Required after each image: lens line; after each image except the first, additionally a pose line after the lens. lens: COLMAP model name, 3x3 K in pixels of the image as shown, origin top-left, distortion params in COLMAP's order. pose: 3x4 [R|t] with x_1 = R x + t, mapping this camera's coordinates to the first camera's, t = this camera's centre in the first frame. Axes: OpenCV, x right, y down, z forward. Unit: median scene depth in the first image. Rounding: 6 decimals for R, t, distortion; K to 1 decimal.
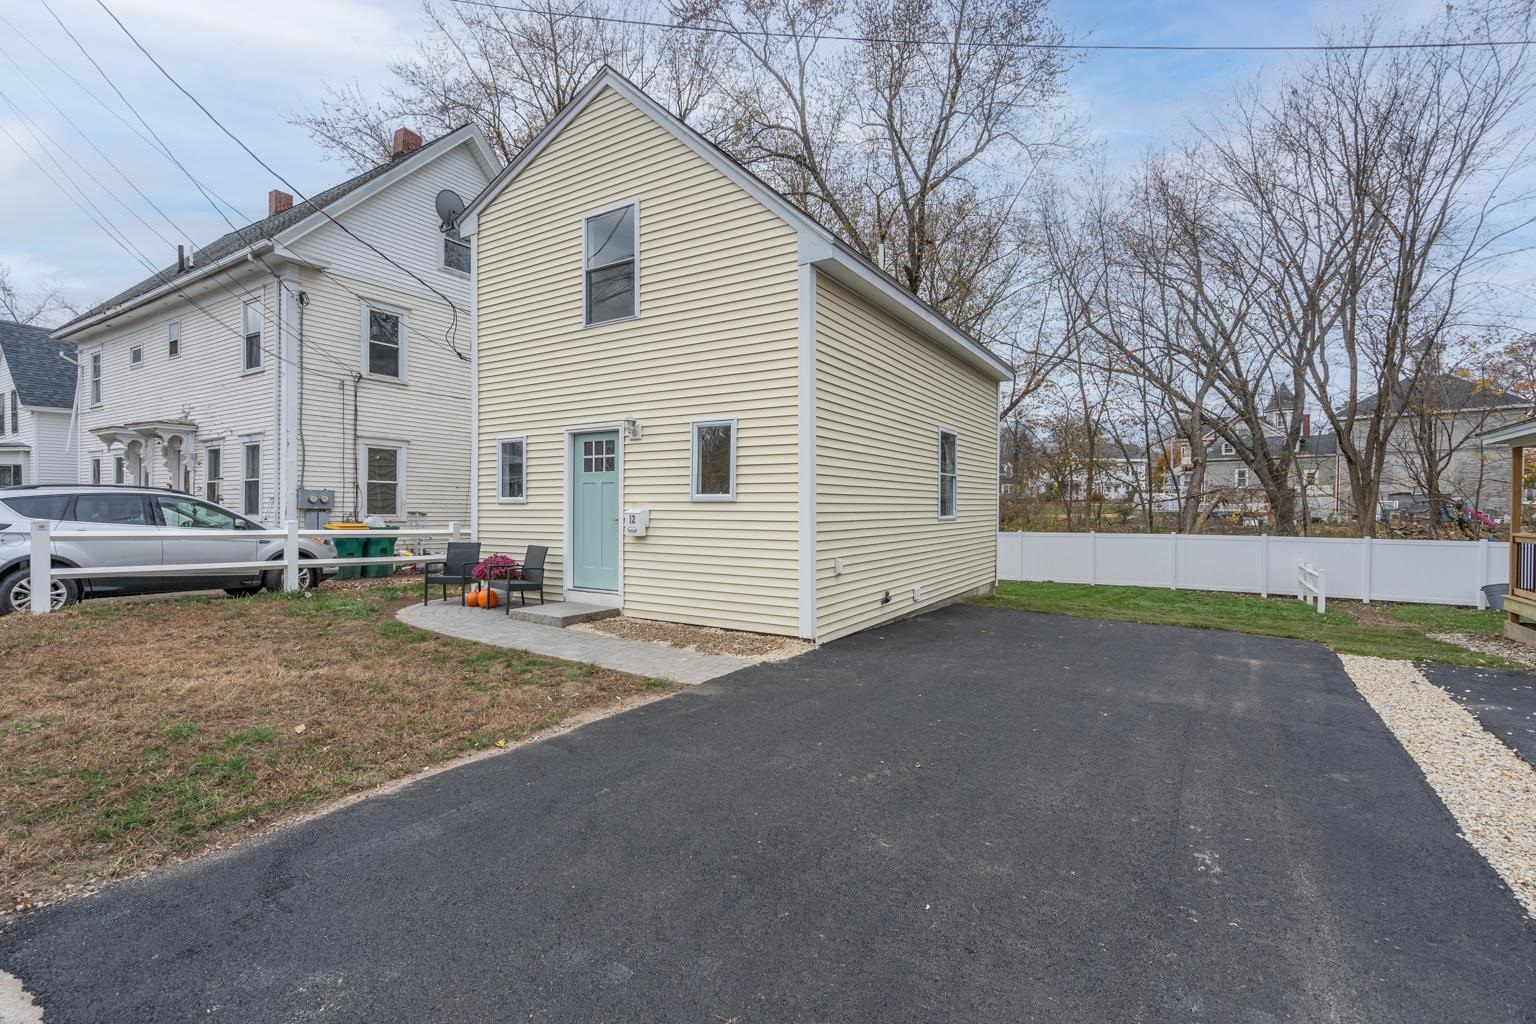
lens RADIAL K [[694.8, 0, 766.5], [0, 694.8, 515.9], [0, 0, 1]] dist [-0.000432, 0.000191]
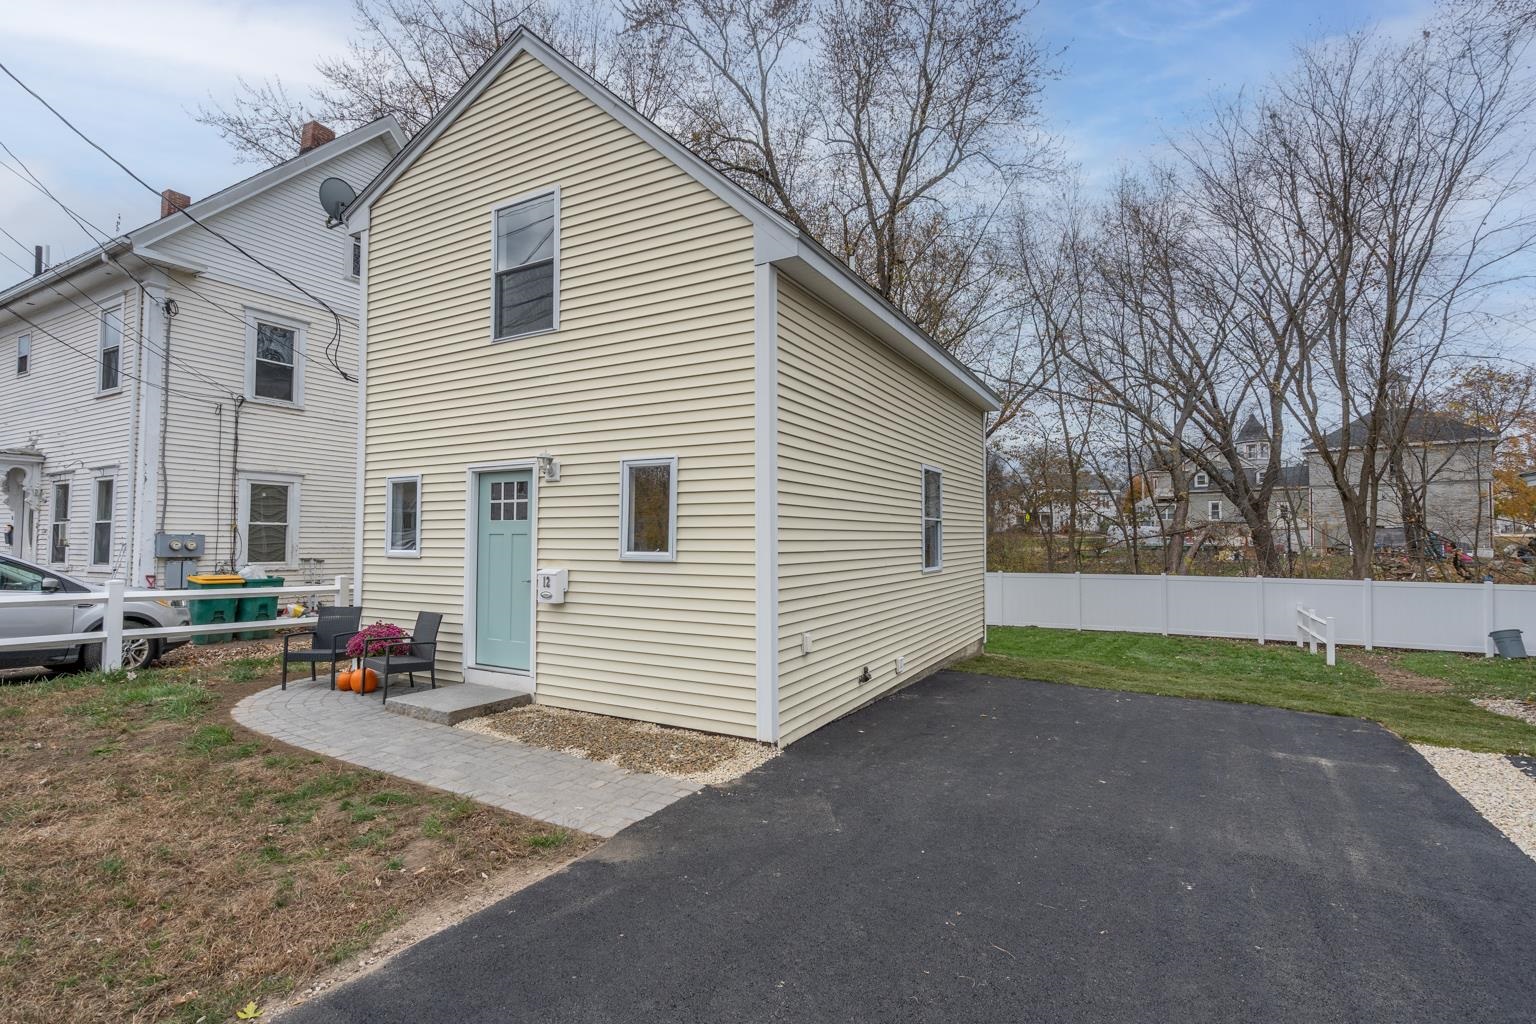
lens RADIAL K [[710.7, 0, 766.8], [0, 710.7, 515.8], [0, 0, 1]] dist [0.002327, 0.000204]
pose [[0.998709, -0.000132, 0.050805, 0.010261], [0.002242, 0.999137, -0.041466, -0.023078], [-0.050756, 0.041526, 0.997847, 0.112445]]
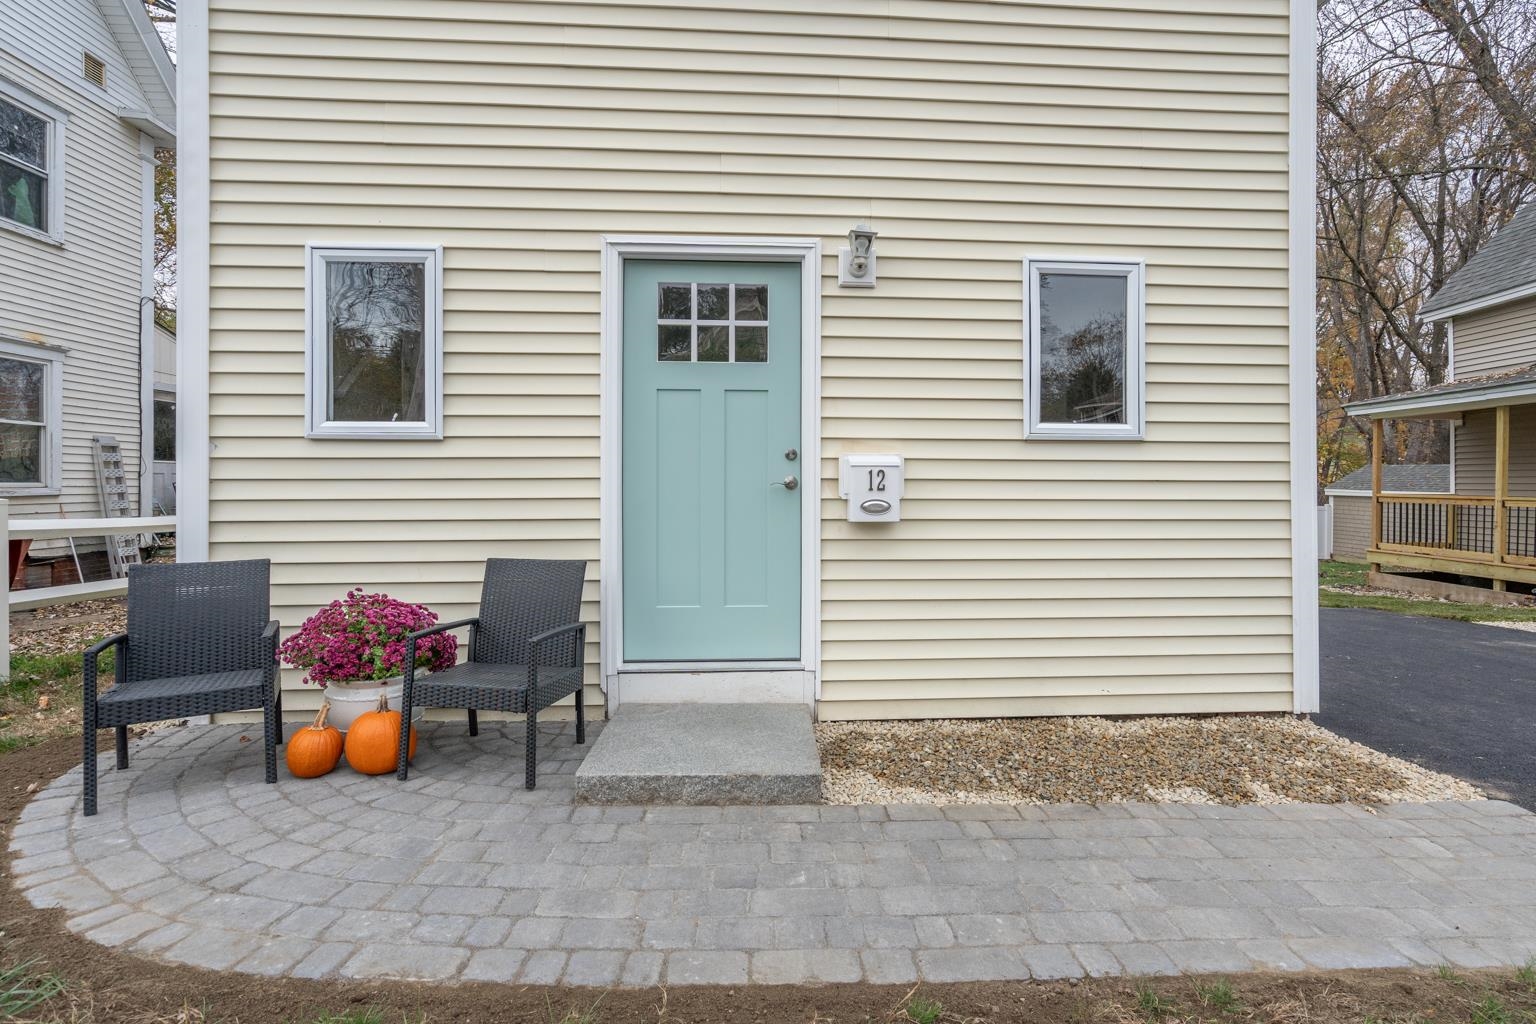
lens RADIAL K [[735.5, 0, 770.3], [0, 735.5, 481.4], [0, 0, 1]] dist [0.000350, 0.000073]
pose [[0.807070, -0.000446, 0.590456, -0.313928], [0.007176, 0.999933, -0.009054, 0.005526], [-0.590413, 0.011544, 0.807019, 0.438488]]
